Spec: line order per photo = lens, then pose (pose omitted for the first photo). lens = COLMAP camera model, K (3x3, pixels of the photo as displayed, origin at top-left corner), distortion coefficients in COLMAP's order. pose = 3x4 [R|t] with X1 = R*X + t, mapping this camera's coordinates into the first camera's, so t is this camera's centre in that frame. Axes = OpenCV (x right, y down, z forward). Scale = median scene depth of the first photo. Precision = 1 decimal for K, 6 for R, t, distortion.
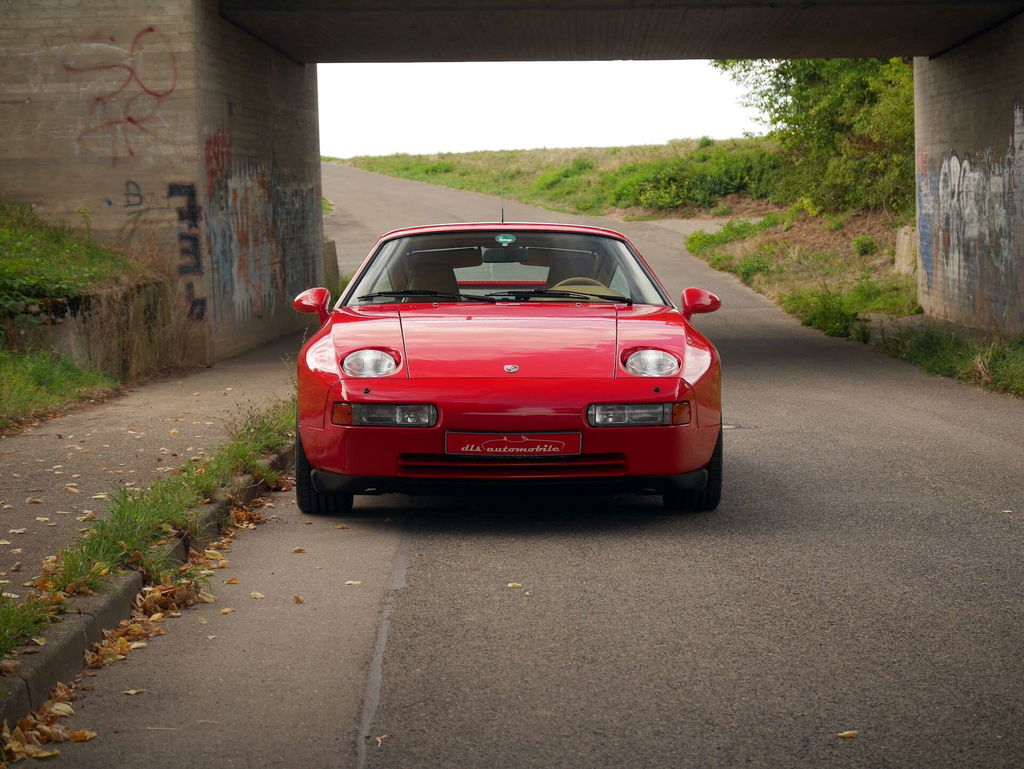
lens RADIAL K [[2458.3, 0, 508.9], [0, 2458.3, 383.6], [0, 0, 1]] dist [0.019005, 0.000000]
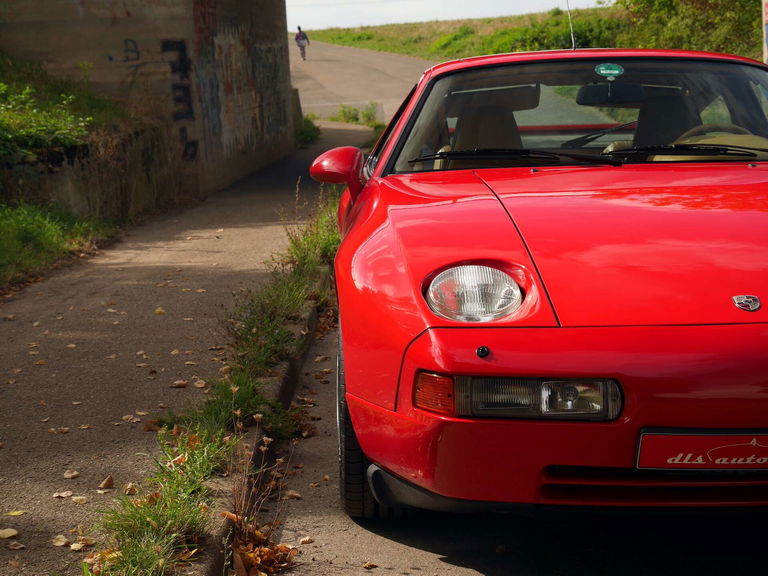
lens RADIAL K [[1592.3, 0, 386.7], [0, 1592.3, 287.0], [0, 0, 1]] dist [-0.029859, 0.000000]
pose [[0.999696, -0.022524, -0.010019, -0.029328], [0.023138, 0.997543, 0.066125, -0.013536], [0.008505, -0.066337, 0.997761, 0.256610]]
